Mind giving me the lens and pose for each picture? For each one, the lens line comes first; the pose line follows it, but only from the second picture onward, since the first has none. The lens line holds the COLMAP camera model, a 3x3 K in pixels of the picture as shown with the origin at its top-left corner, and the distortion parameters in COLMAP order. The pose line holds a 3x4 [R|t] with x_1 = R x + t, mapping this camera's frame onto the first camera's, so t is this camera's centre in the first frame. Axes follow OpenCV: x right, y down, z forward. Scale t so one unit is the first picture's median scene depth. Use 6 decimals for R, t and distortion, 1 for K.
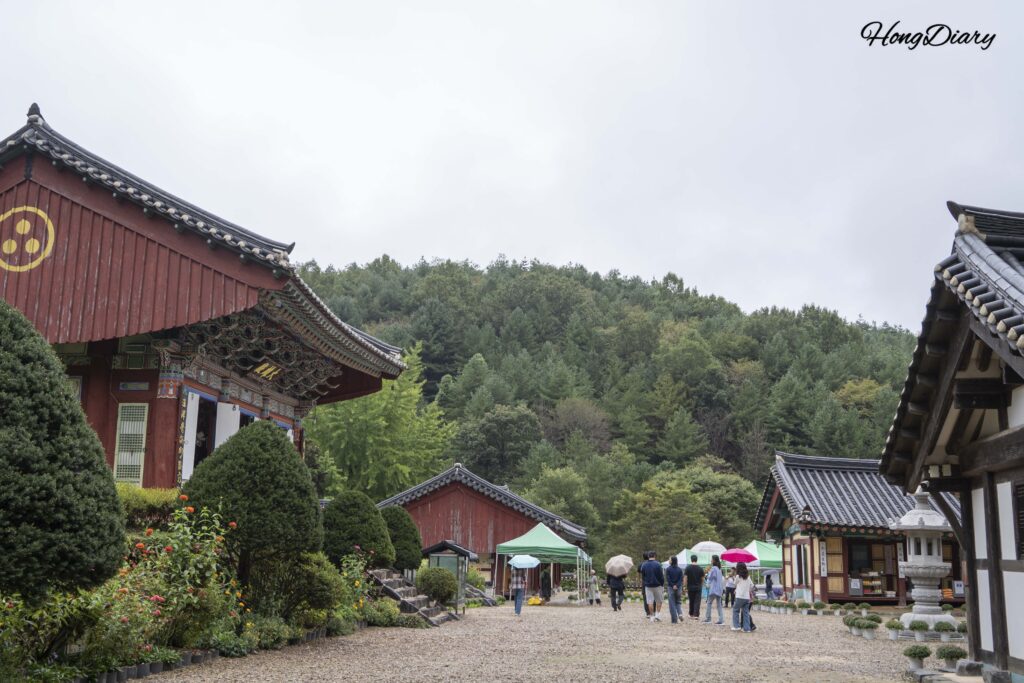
lens RADIAL K [[884.6, 0, 511.9], [0, 884.6, 341.4], [0, 0, 1]] dist [-0.000498, -0.000102]
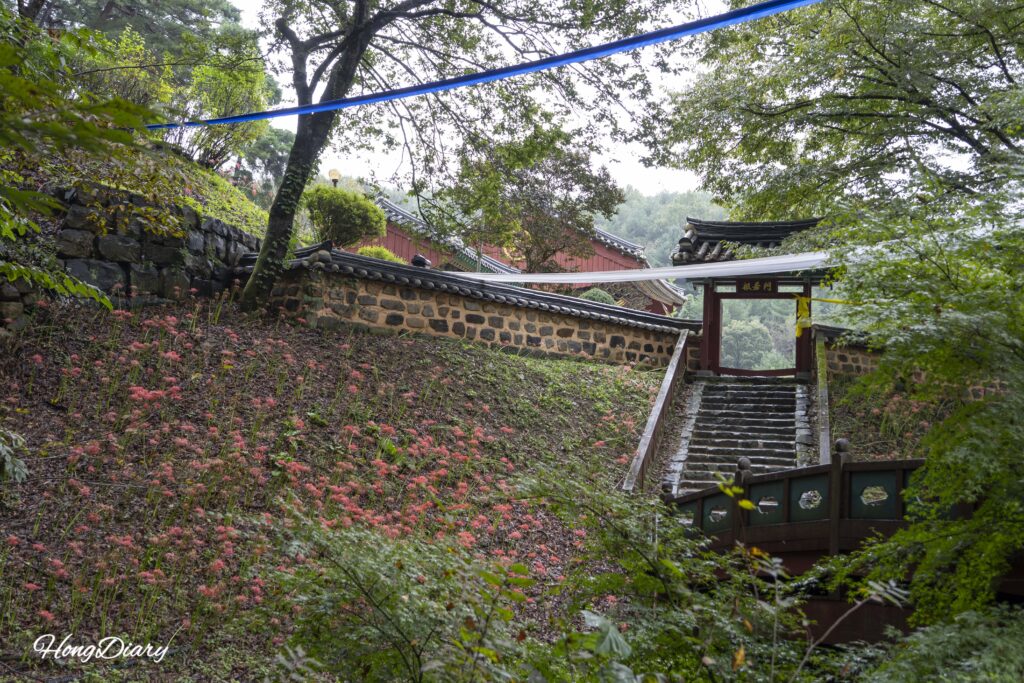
lens RADIAL K [[1210.7, 0, 511.9], [0, 1210.7, 340.7], [0, 0, 1]] dist [-0.000491, 0.000000]
pose [[0.982001, 0.002217, -0.188862, -0.005064], [0.014503, 0.996094, 0.087104, -0.106113], [0.188317, -0.088276, 0.978133, -1.464403]]
